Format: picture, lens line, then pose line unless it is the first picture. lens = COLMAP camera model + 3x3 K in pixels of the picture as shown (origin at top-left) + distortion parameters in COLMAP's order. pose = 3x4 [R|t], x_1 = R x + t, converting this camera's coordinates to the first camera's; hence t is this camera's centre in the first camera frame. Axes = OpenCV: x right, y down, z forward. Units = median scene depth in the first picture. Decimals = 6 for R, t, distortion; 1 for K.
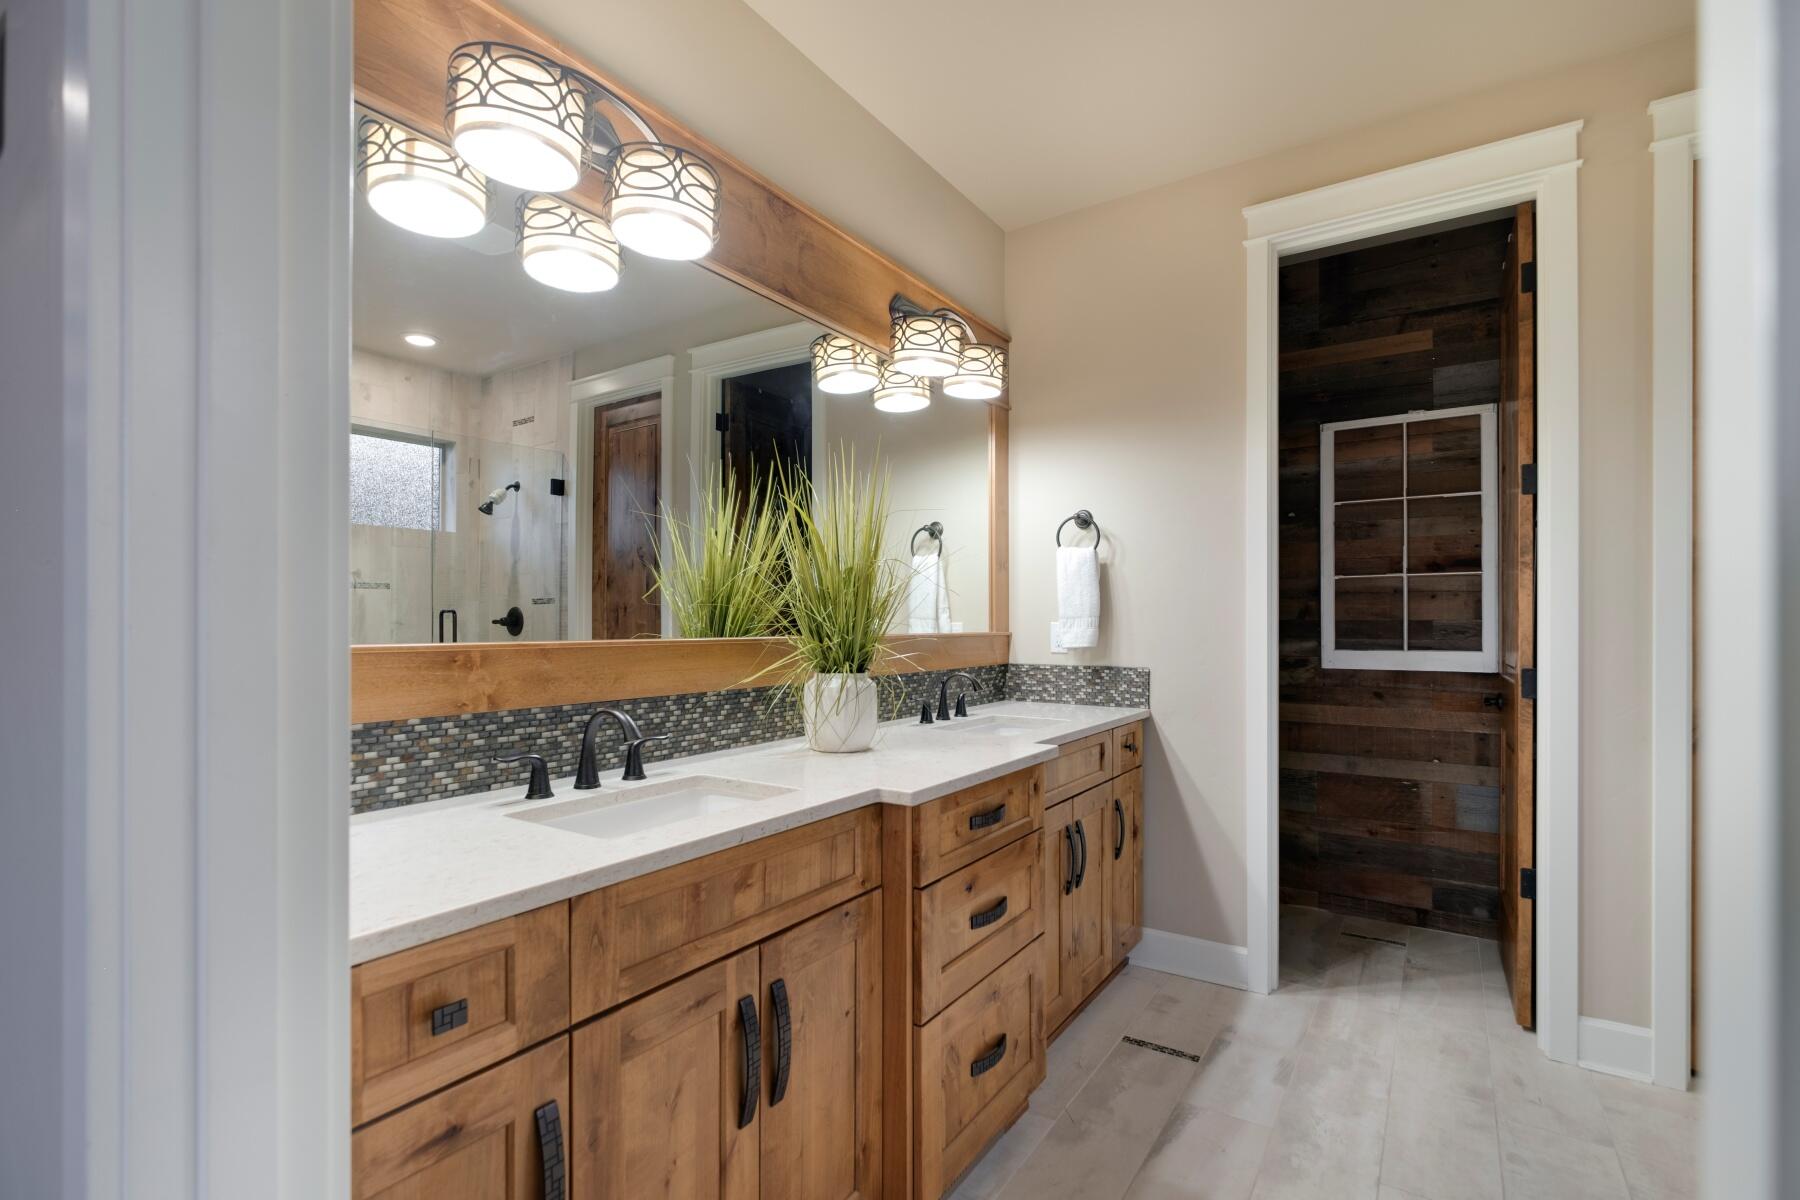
lens RADIAL K [[801.8, 0, 898.2], [0, 801.8, 613.5], [0, 0, 1]] dist [-0.001868, -0.000052]
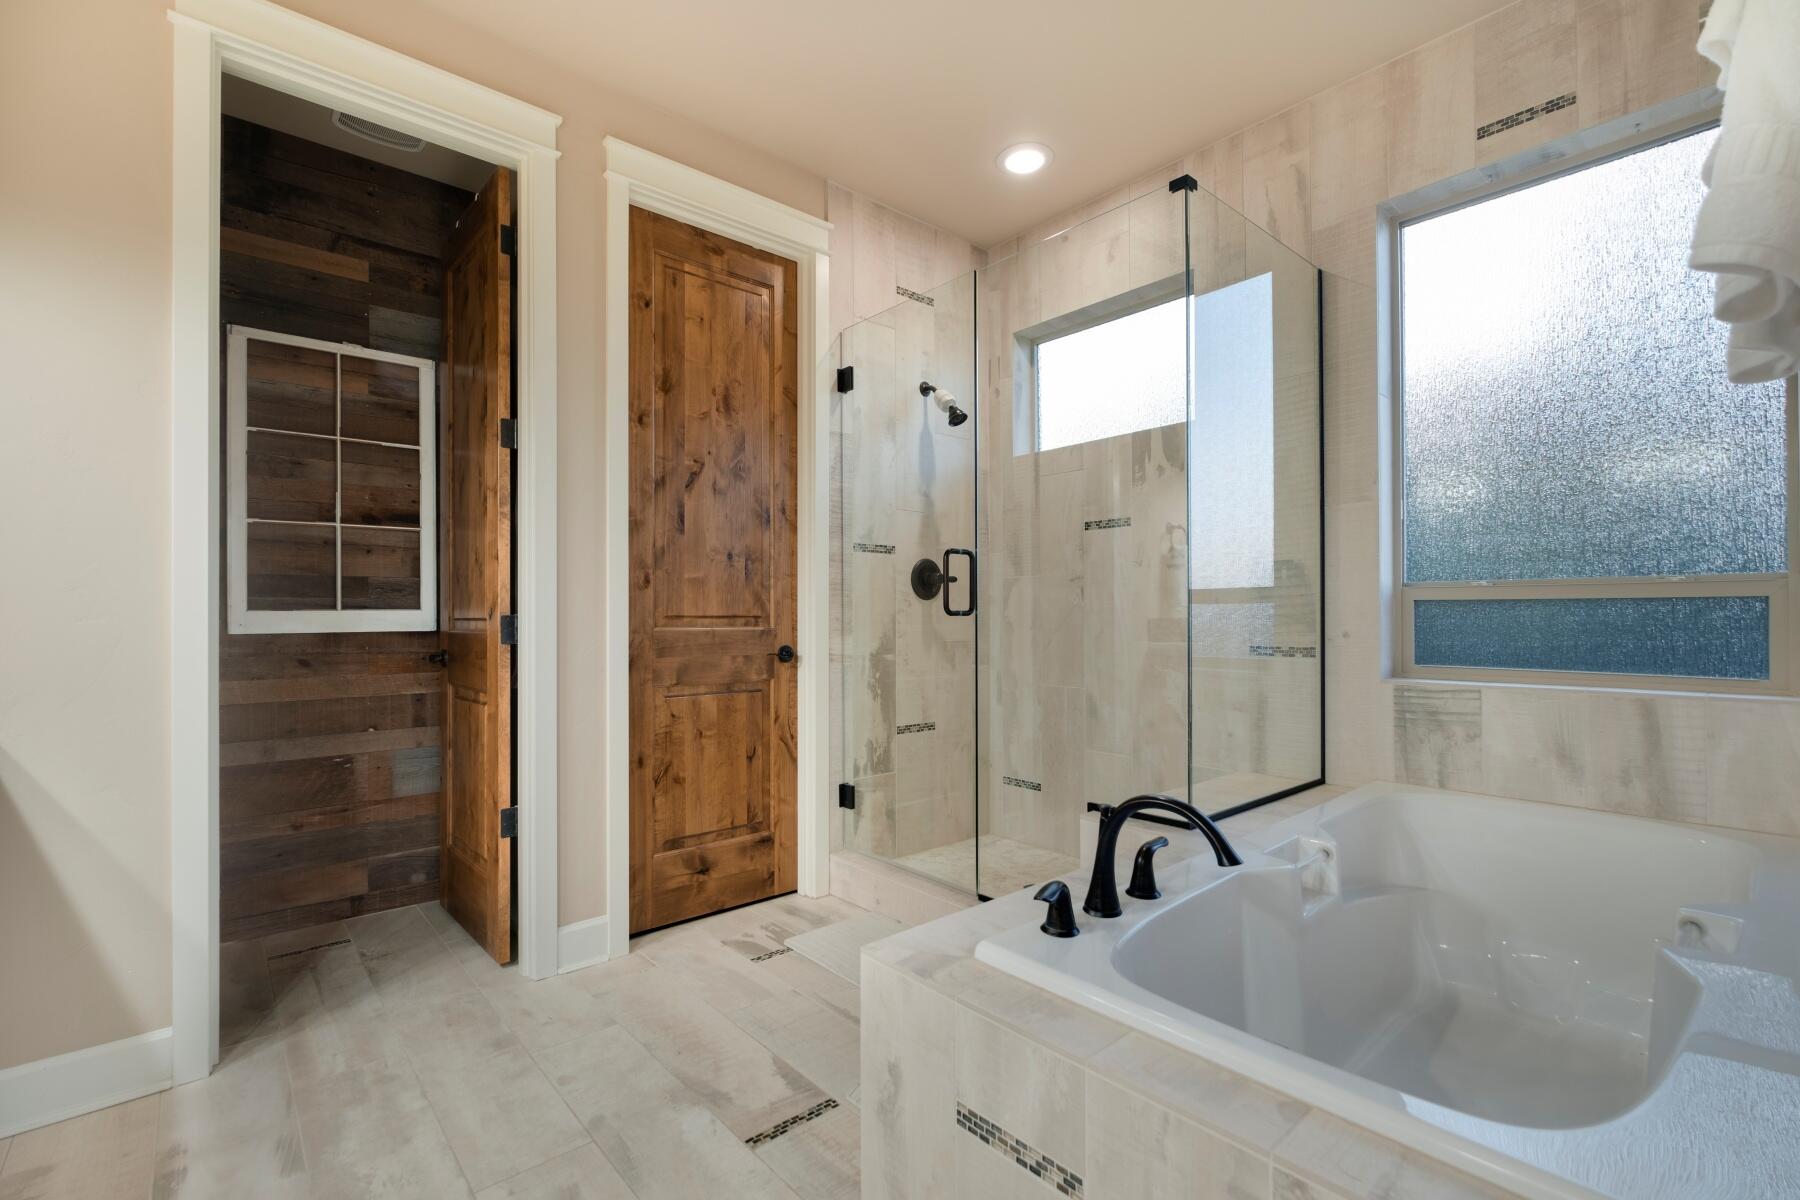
lens RADIAL K [[801.8, 0, 897.8], [0, 801.8, 606.2], [0, 0, 1]] dist [-0.001868, -0.000052]
pose [[0.262160, 0.011074, 0.964961, -0.059583], [-0.009209, 0.999917, -0.008973, 0.045589], [-0.964980, -0.006534, 0.262240, 0.179242]]
